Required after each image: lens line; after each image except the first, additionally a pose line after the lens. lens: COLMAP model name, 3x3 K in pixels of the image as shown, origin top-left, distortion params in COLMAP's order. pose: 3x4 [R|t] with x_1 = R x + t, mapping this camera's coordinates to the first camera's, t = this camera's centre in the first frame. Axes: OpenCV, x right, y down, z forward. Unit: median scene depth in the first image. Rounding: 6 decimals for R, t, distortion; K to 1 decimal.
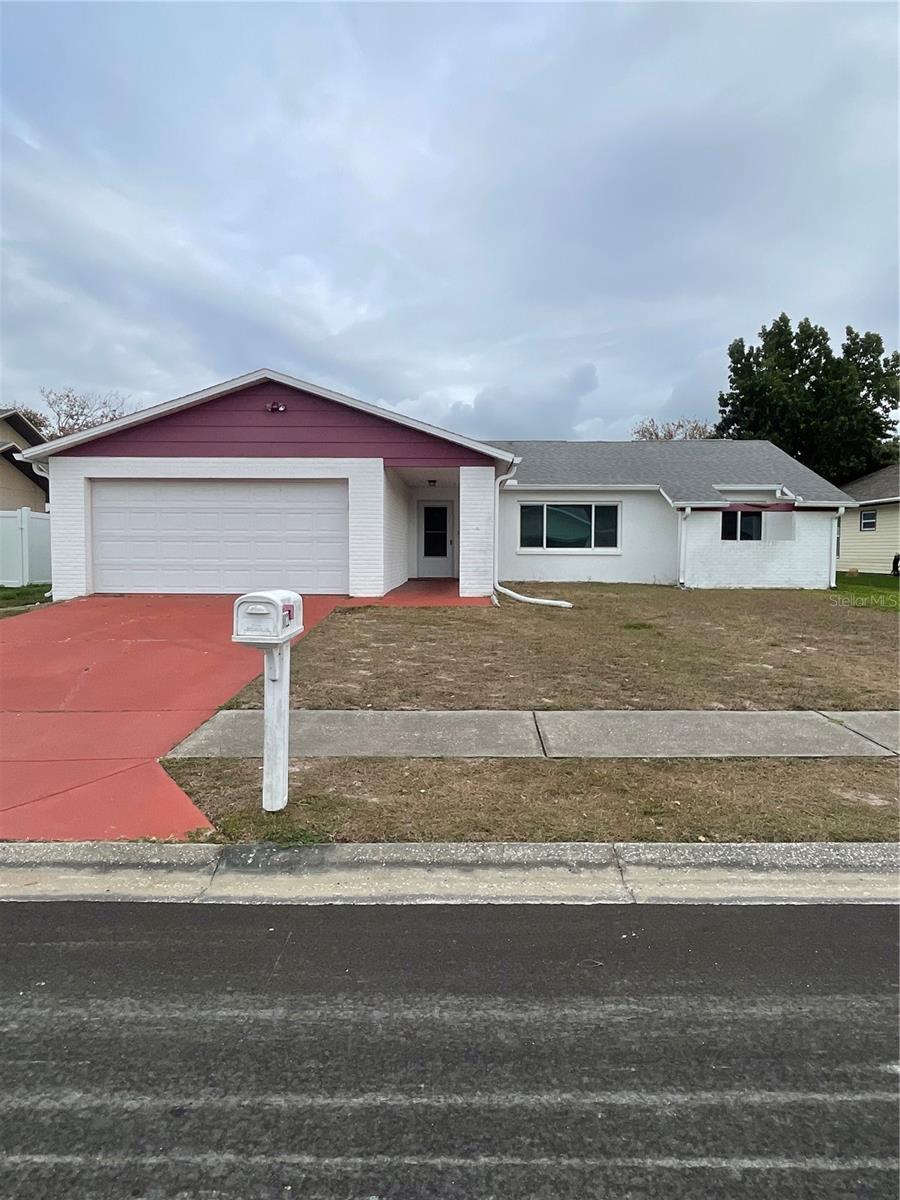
lens RADIAL K [[730.8, 0, 450.0], [0, 730.8, 600.0], [0, 0, 1]] dist [-0.007646, -0.000867]
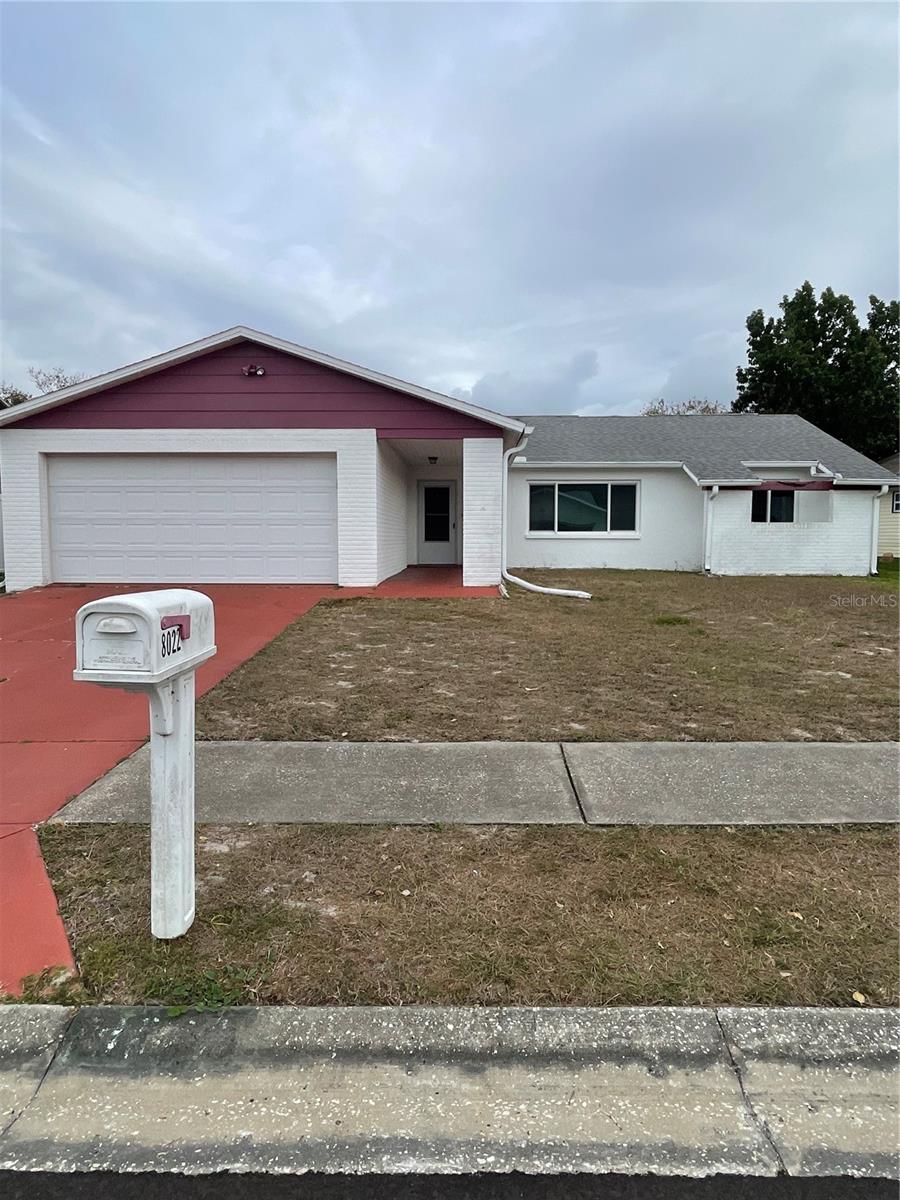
lens RADIAL K [[722.5, 0, 450.0], [0, 722.5, 600.0], [0, 0, 1]] dist [-0.012984, -0.003764]
pose [[0.999979, -0.002475, -0.006043, 0.005633], [0.002598, 0.999788, 0.020405, -0.012807], [0.005992, -0.020420, 0.999774, 0.287448]]
